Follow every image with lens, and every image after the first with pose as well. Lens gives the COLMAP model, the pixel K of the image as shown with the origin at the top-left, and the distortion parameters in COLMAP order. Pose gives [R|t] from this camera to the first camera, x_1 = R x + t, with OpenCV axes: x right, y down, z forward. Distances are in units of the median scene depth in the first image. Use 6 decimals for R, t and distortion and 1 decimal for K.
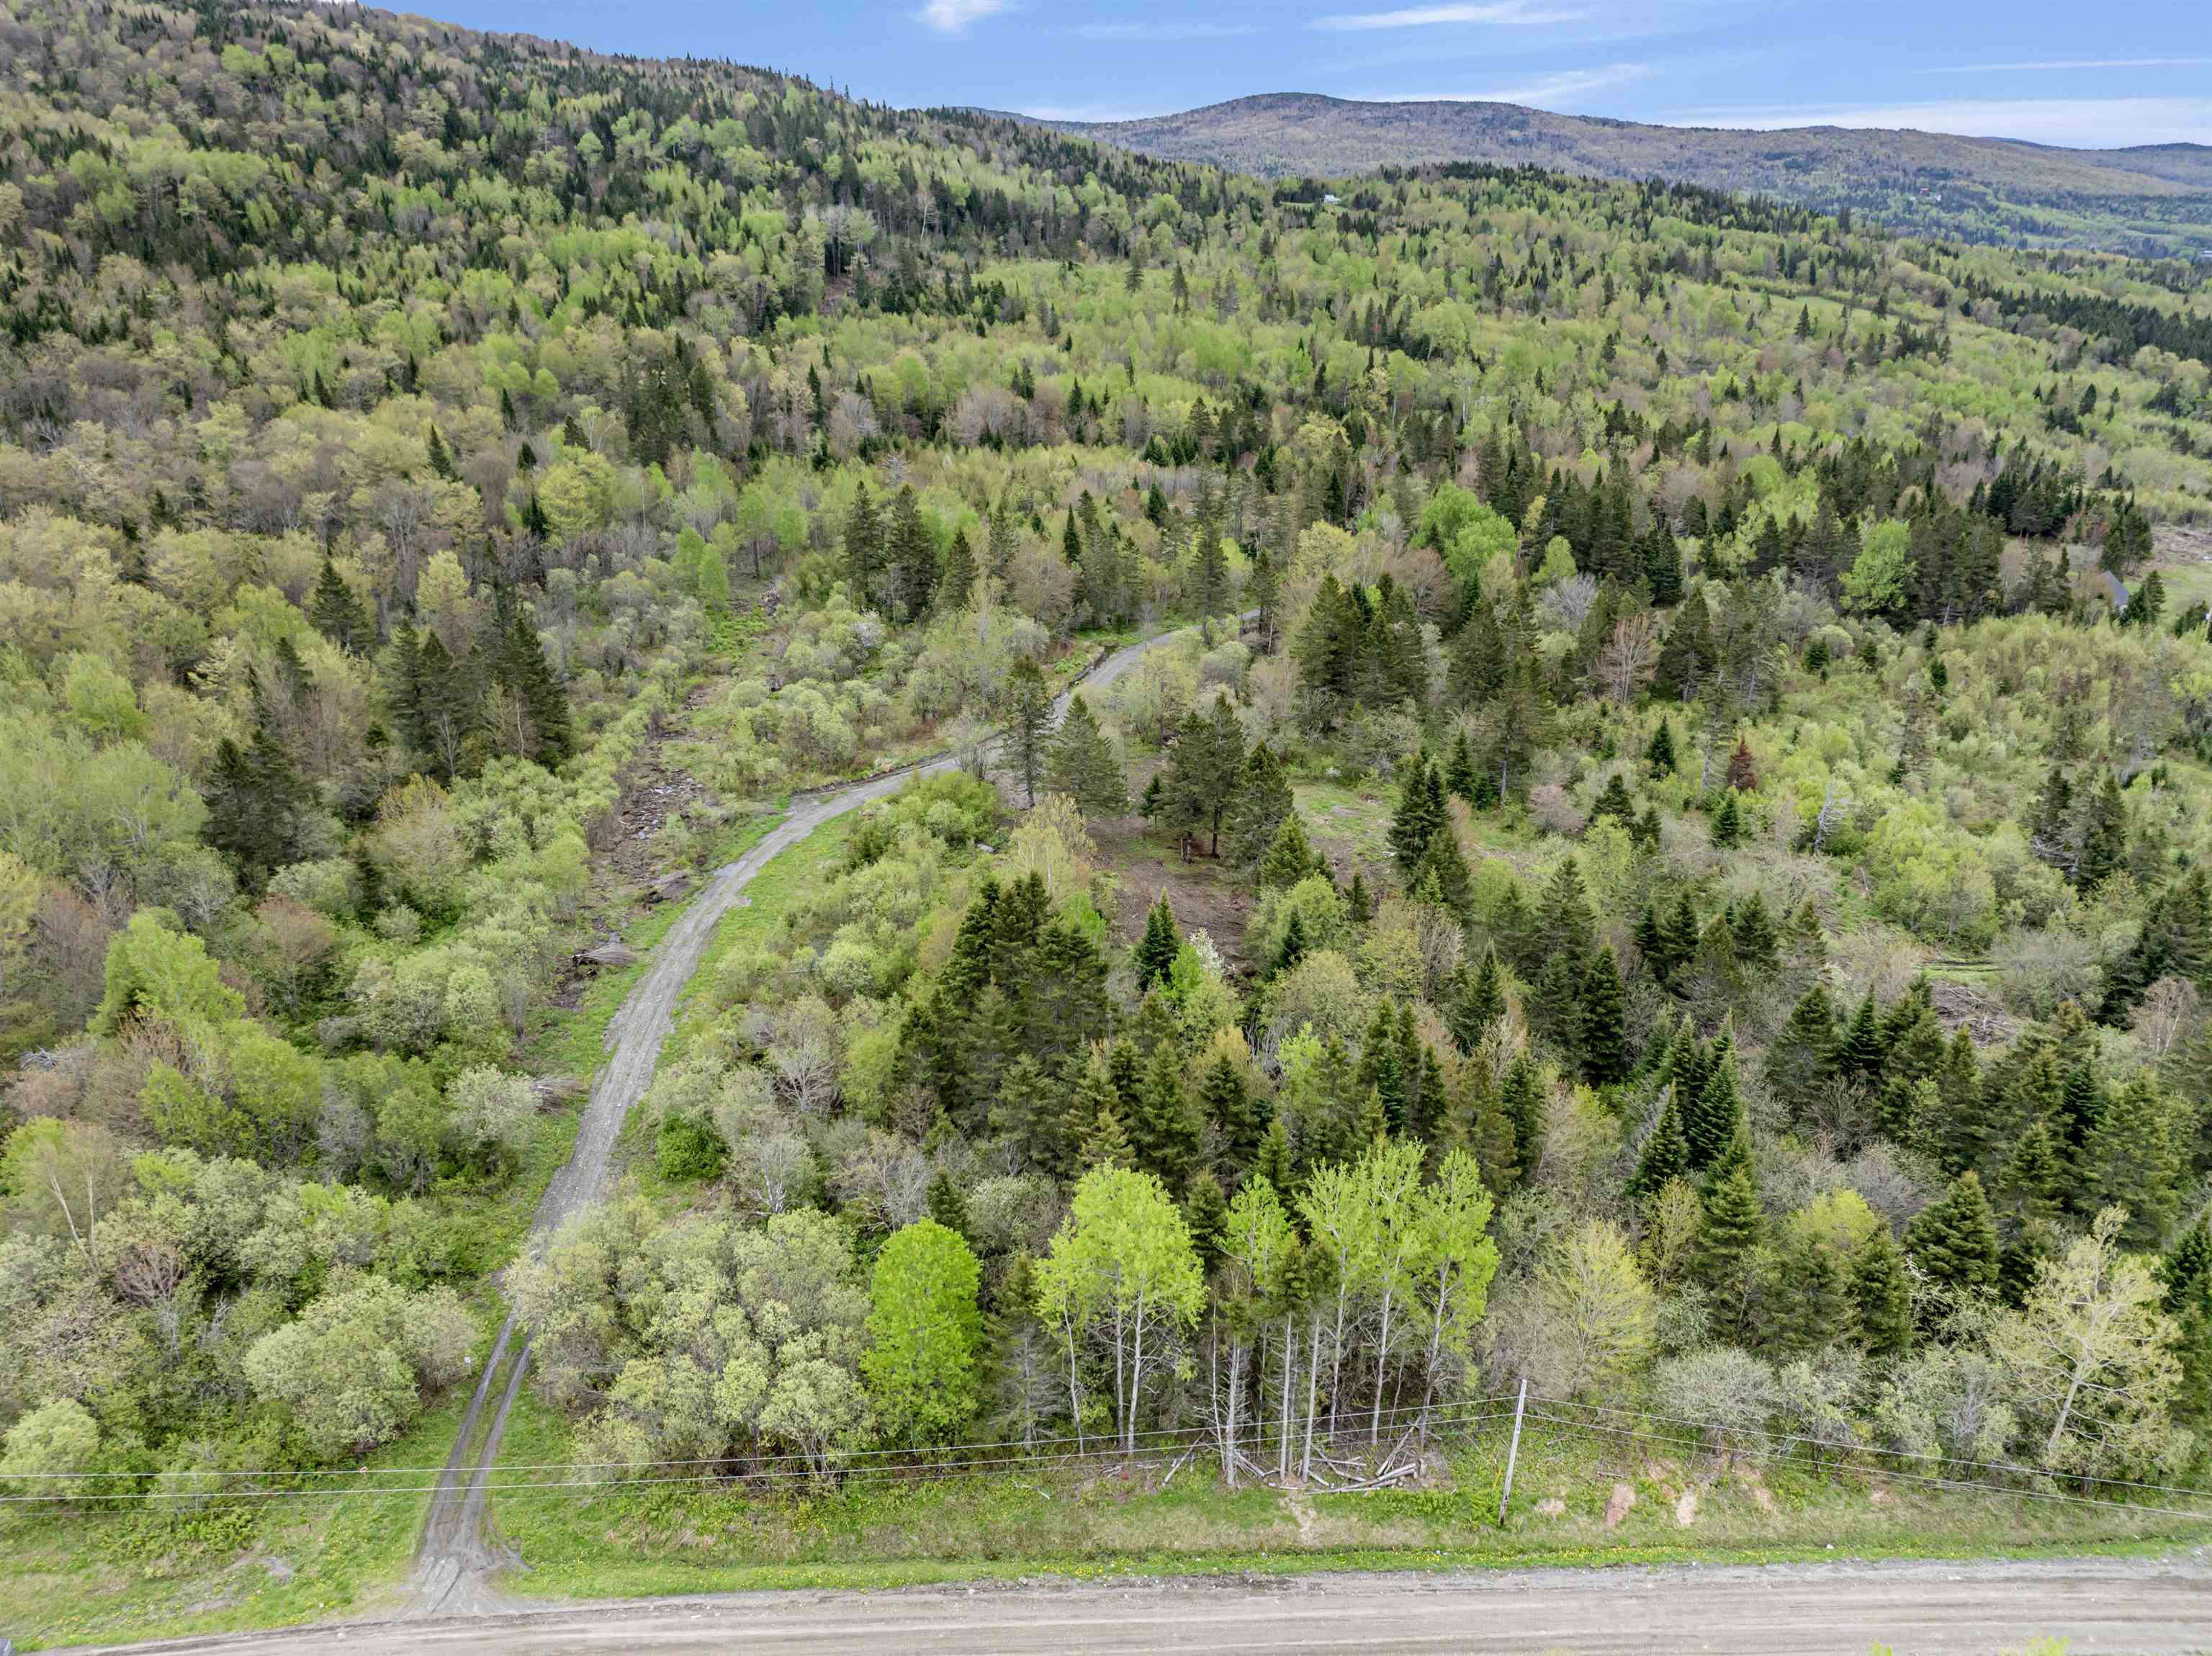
lens RADIAL K [[1582.8, 0, 1112.3], [0, 1582.8, 833.5], [0, 0, 1]] dist [-0.057302, 0.026699]
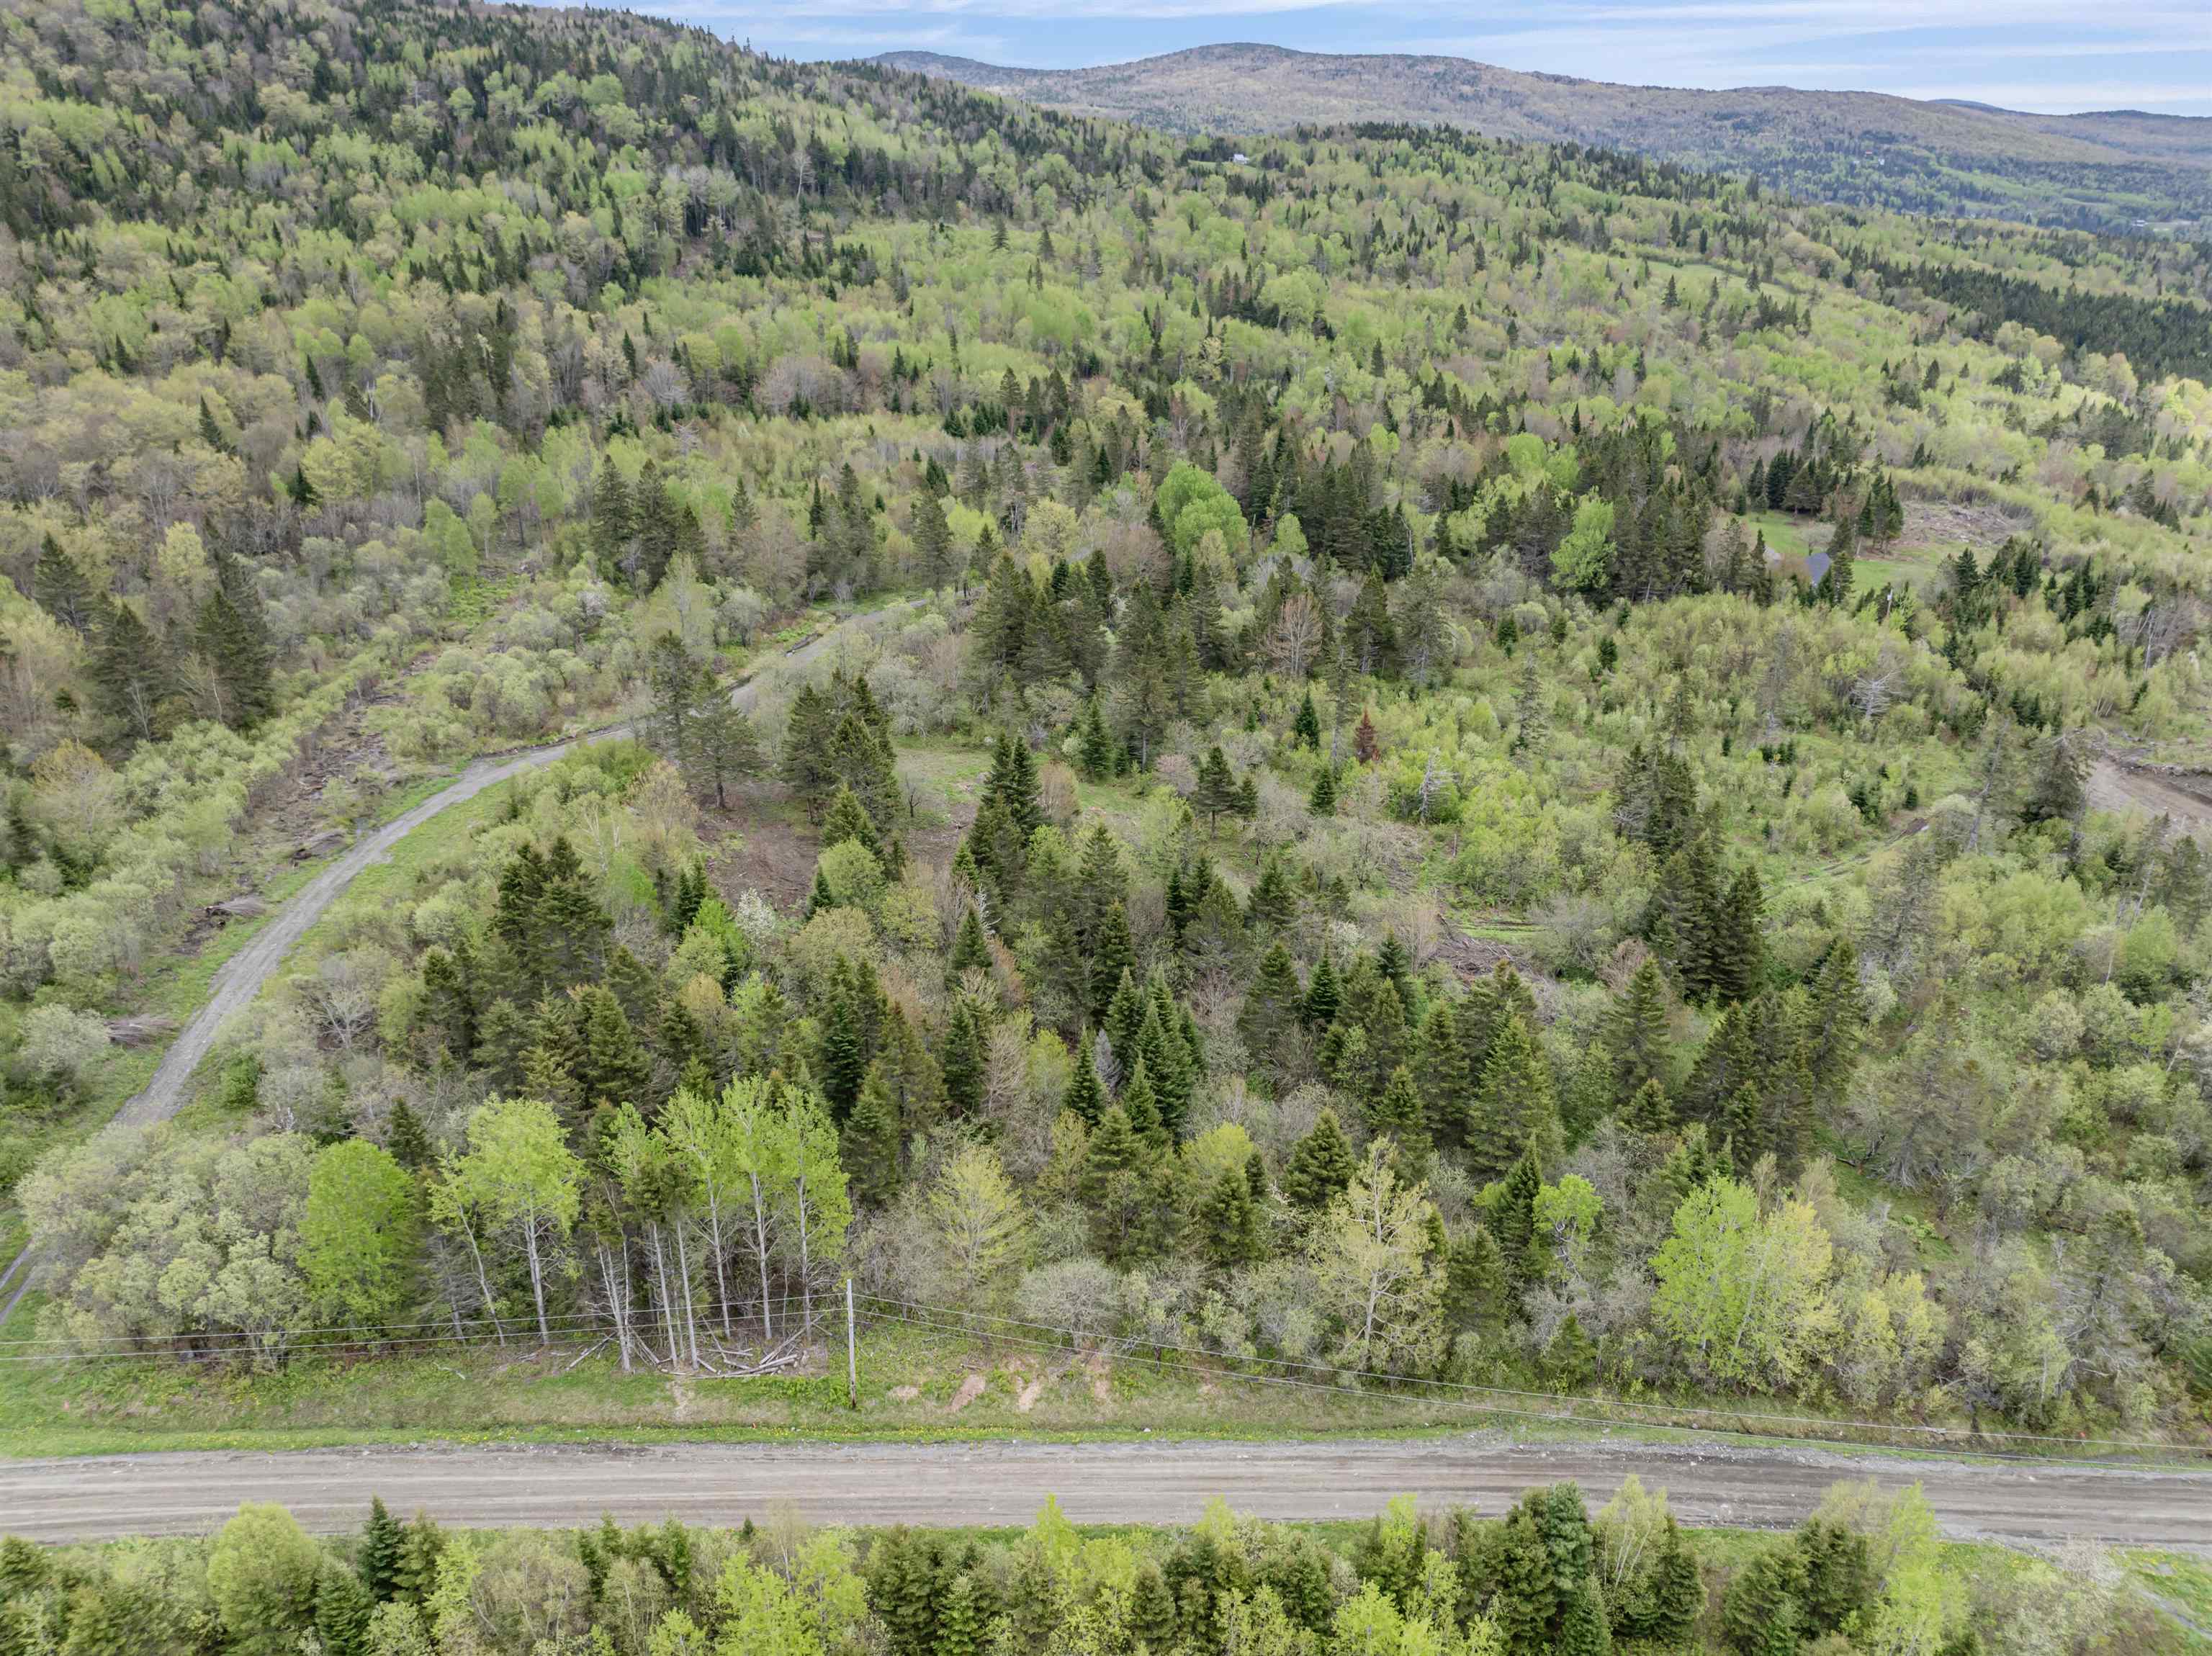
lens RADIAL K [[1582.8, 0, 1112.0], [0, 1582.8, 828.3], [0, 0, 1]] dist [-0.057302, 0.026699]
pose [[0.999606, 0.007520, 0.027028, 0.164791], [-0.008234, 0.999618, 0.026380, -0.006995], [-0.026819, -0.026592, 0.999287, -0.062656]]
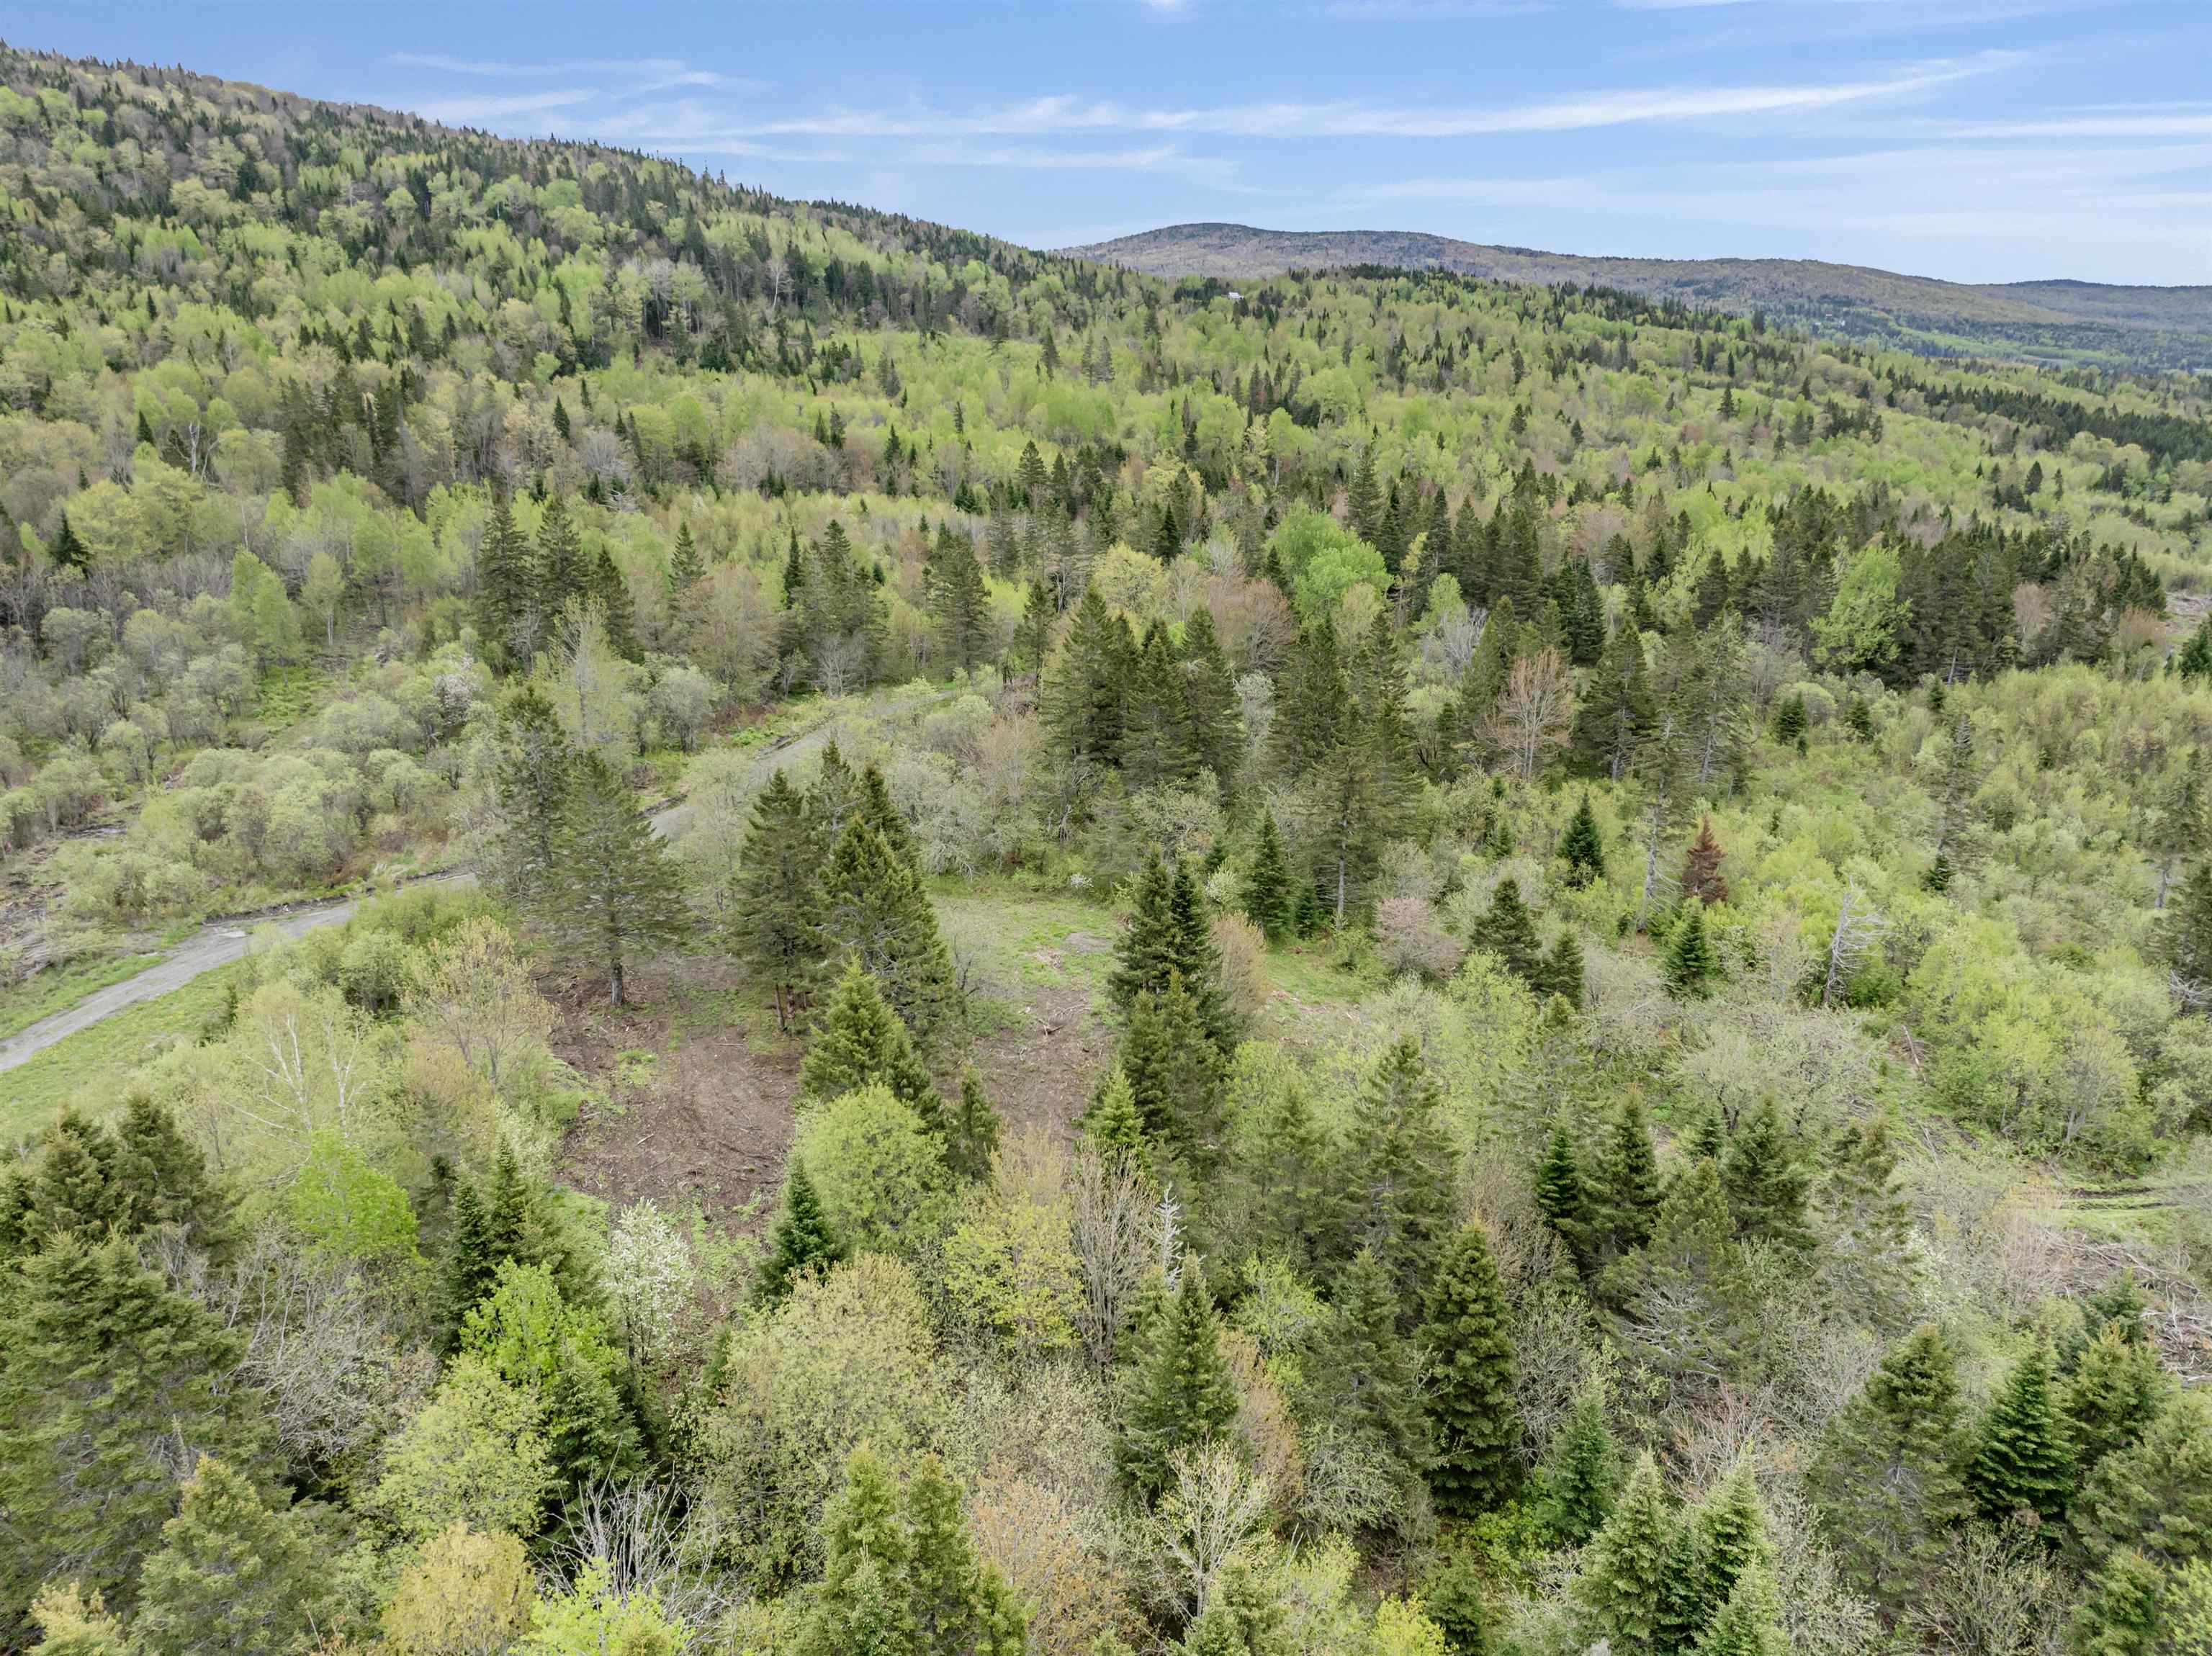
lens RADIAL K [[1582.8, 0, 1106.9], [0, 1582.8, 838.2], [0, 0, 1]] dist [-0.057302, 0.026699]
pose [[0.999262, -0.005475, 0.038007, 0.107269], [0.008210, 0.997357, -0.072186, -0.008054], [-0.037511, 0.072445, 0.996667, 0.299798]]
